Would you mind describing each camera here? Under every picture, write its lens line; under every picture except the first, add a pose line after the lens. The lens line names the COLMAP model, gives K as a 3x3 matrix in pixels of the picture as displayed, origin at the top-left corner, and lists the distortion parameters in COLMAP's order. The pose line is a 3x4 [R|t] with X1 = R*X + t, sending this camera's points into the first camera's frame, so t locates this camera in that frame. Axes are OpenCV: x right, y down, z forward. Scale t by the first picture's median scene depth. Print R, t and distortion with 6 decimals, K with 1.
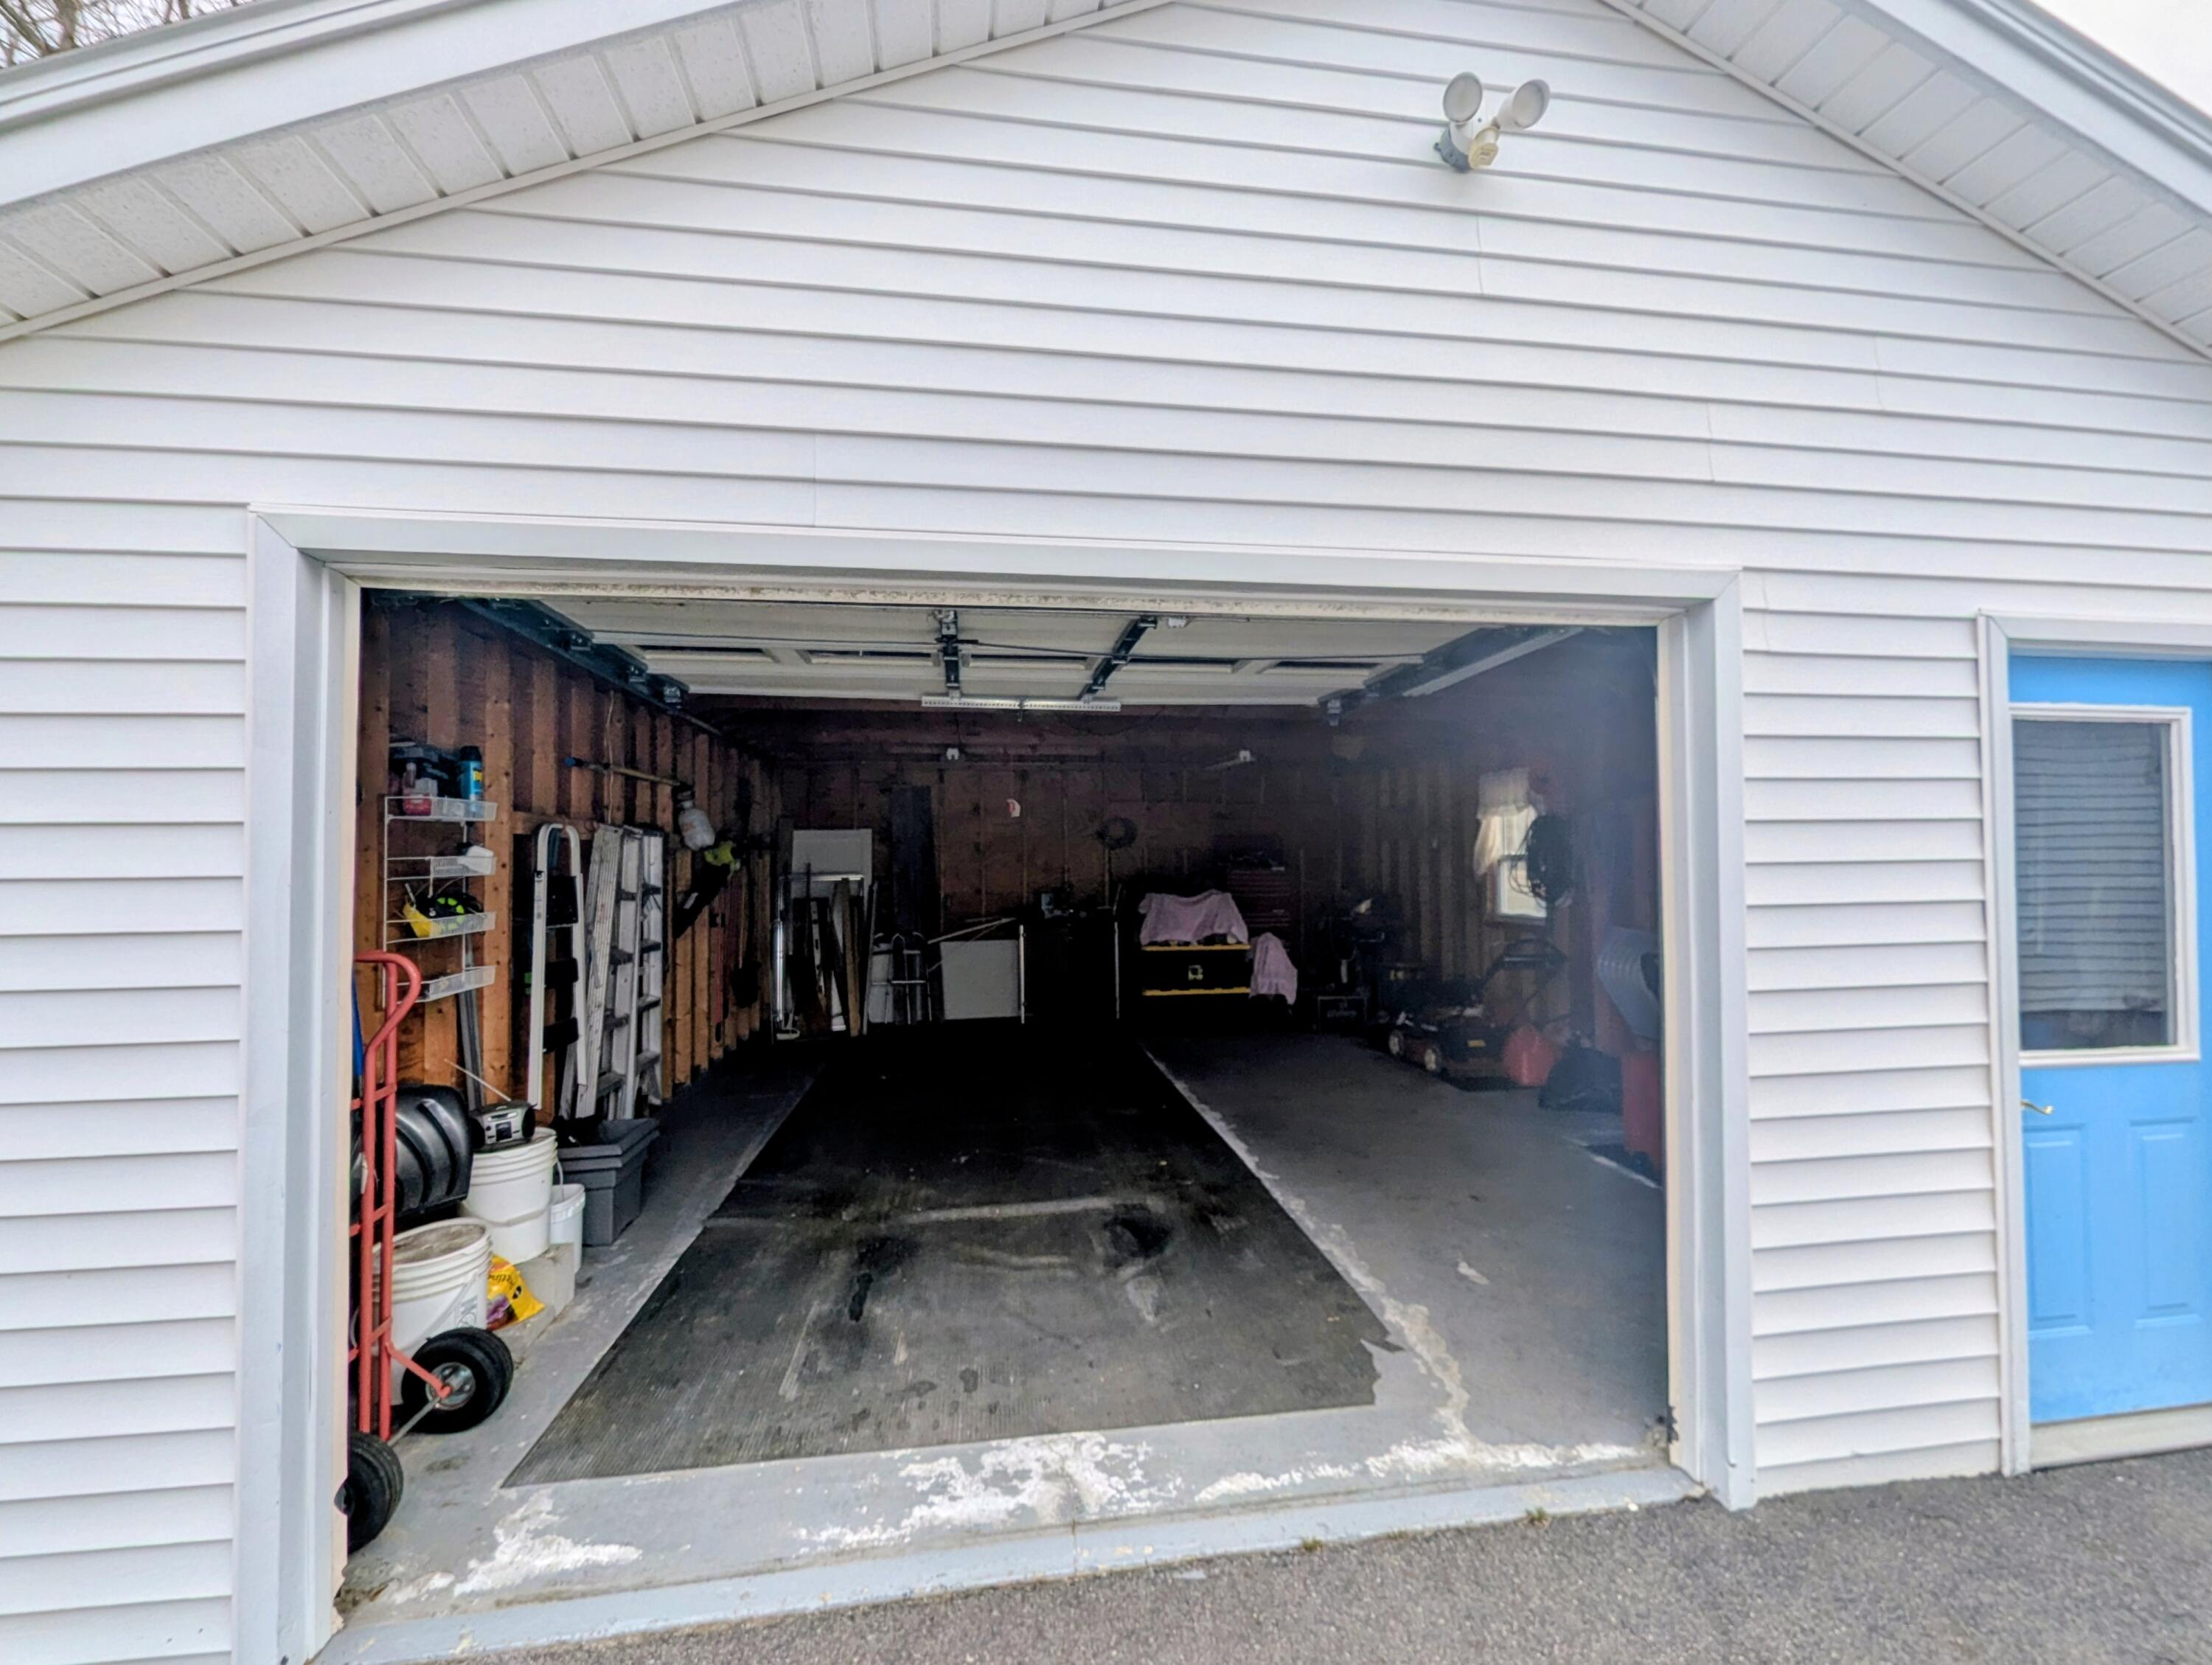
lens RADIAL K [[924.3, 0, 1103.6], [0, 924.3, 835.0], [0, 0, 1]] dist [0.001302, -0.000766]
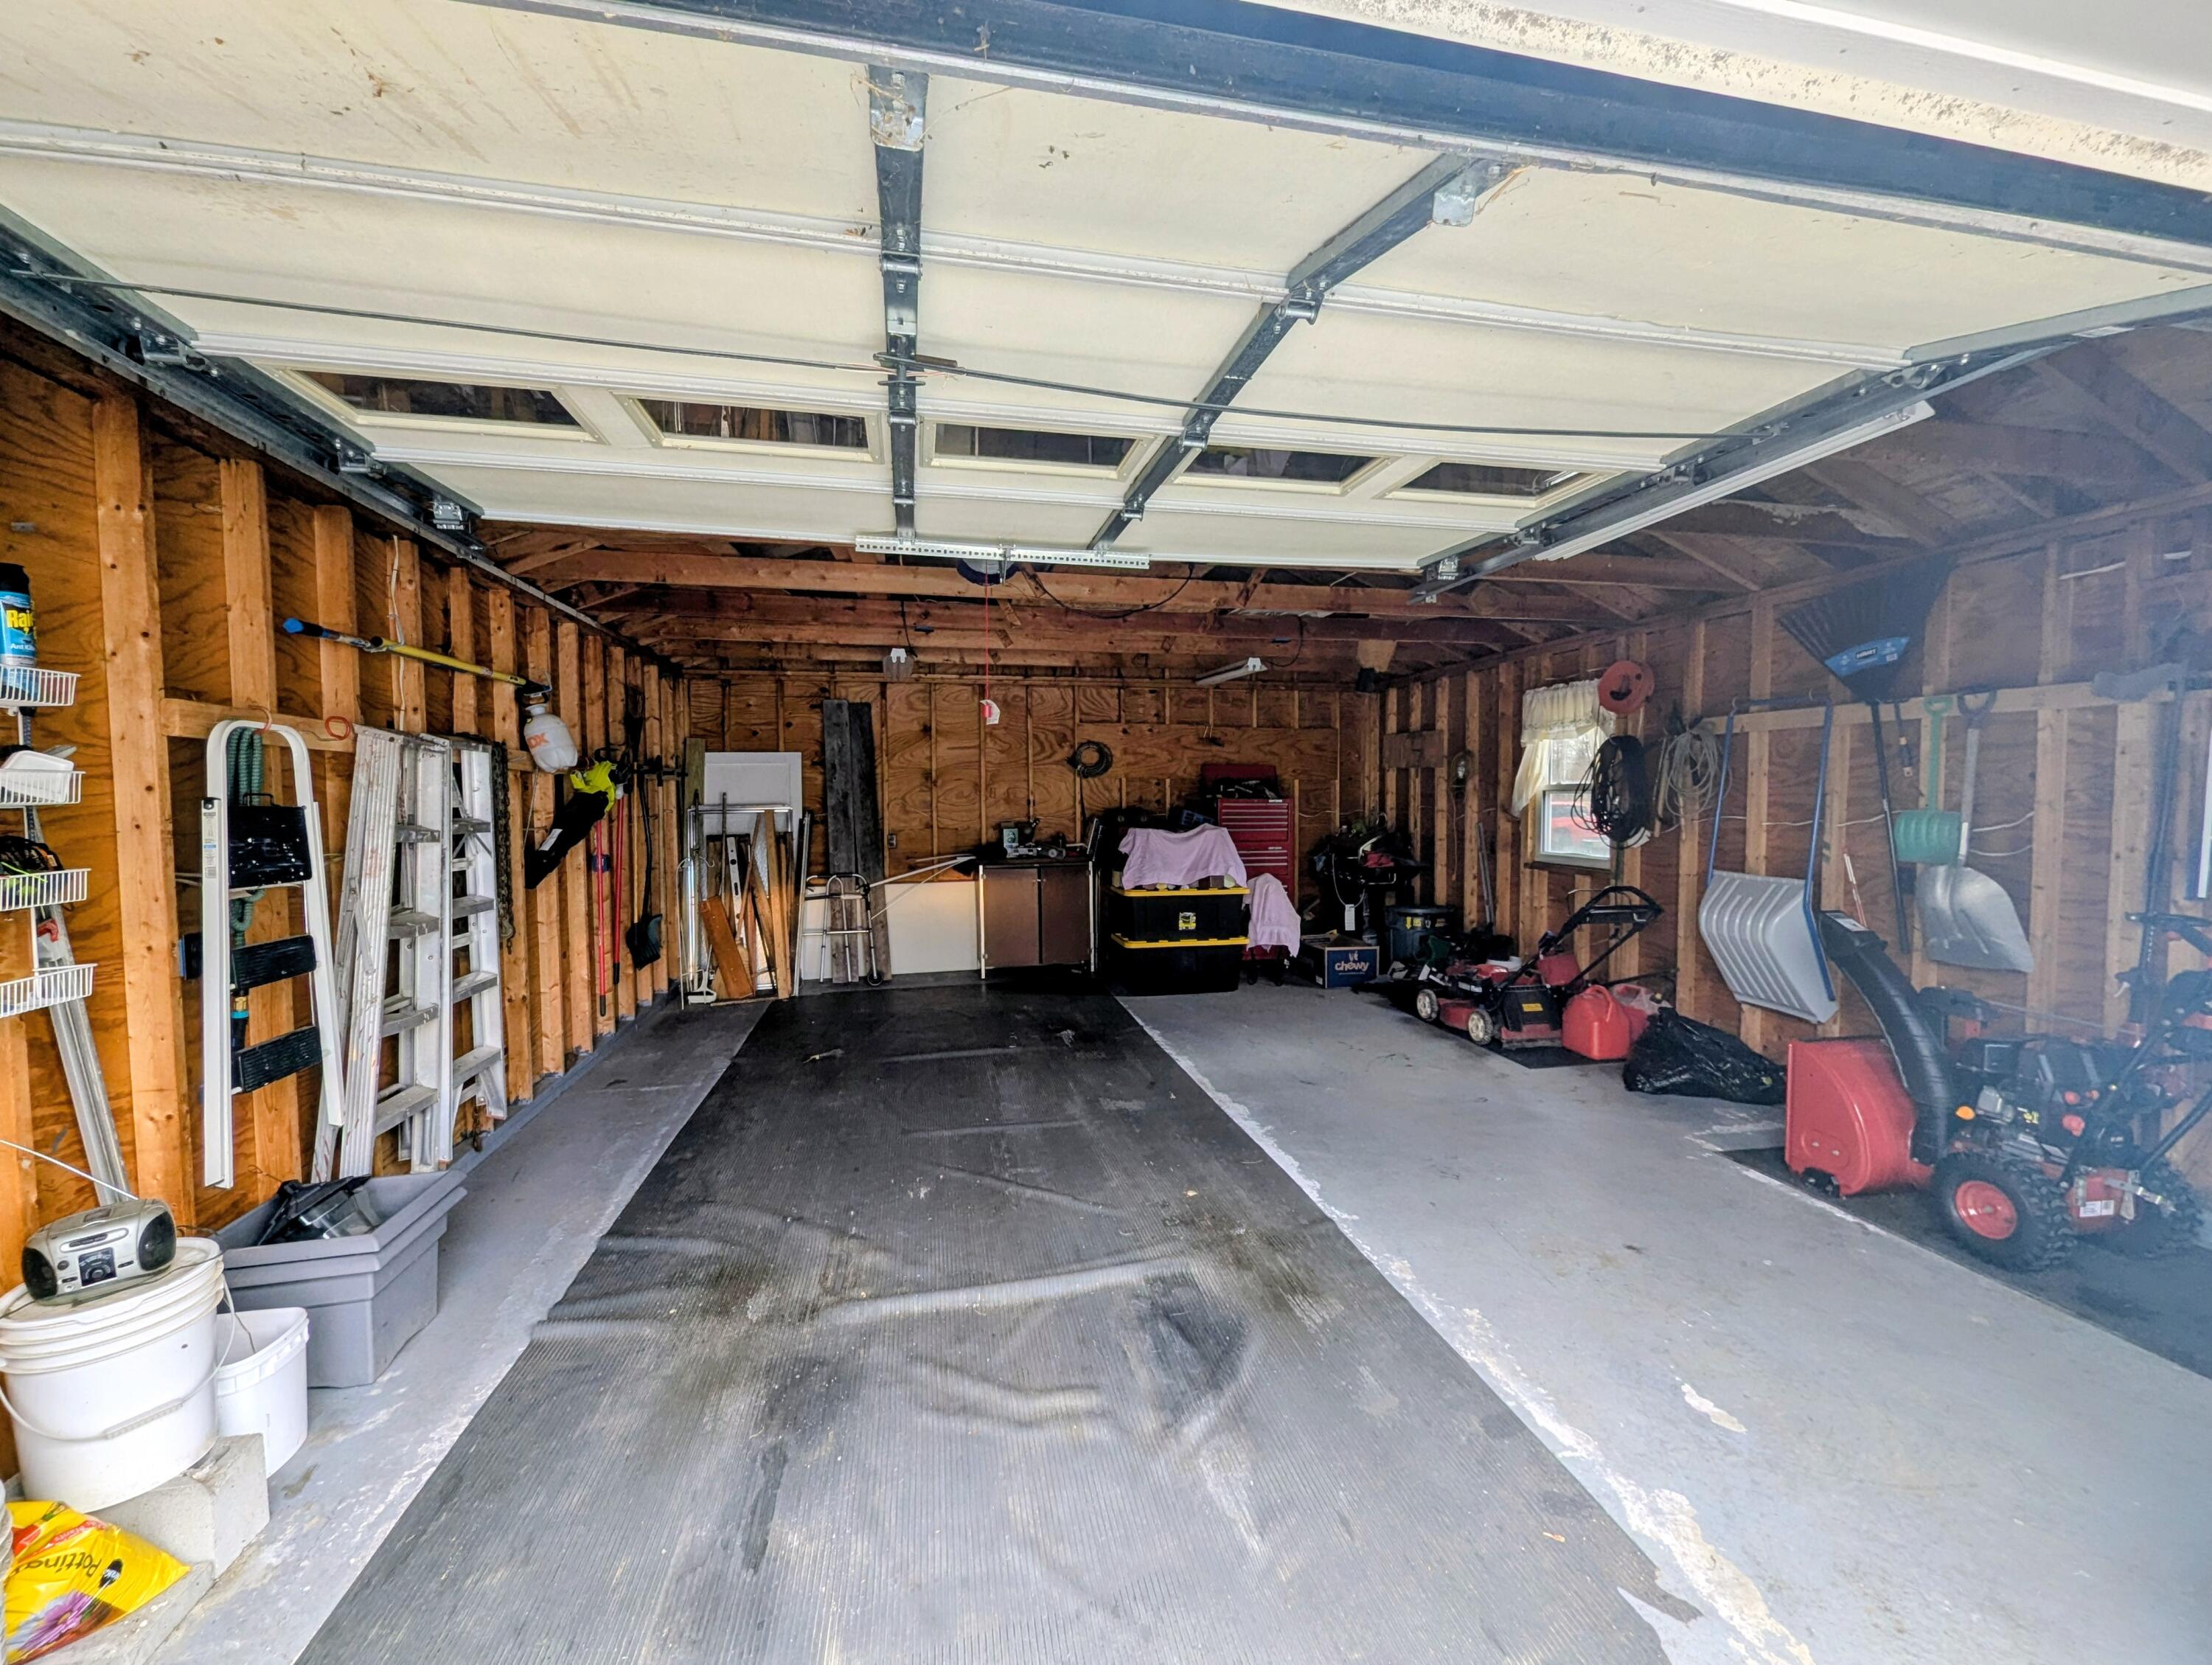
lens RADIAL K [[924.3, 0, 1109.4], [0, 924.3, 838.7], [0, 0, 1]] dist [0.001302, -0.000766]
pose [[0.997817, -0.000049, 0.066042, -0.057346], [-0.005006, 0.997067, 0.076375, 0.014042], [-0.065852, -0.076539, 0.994890, 0.304825]]
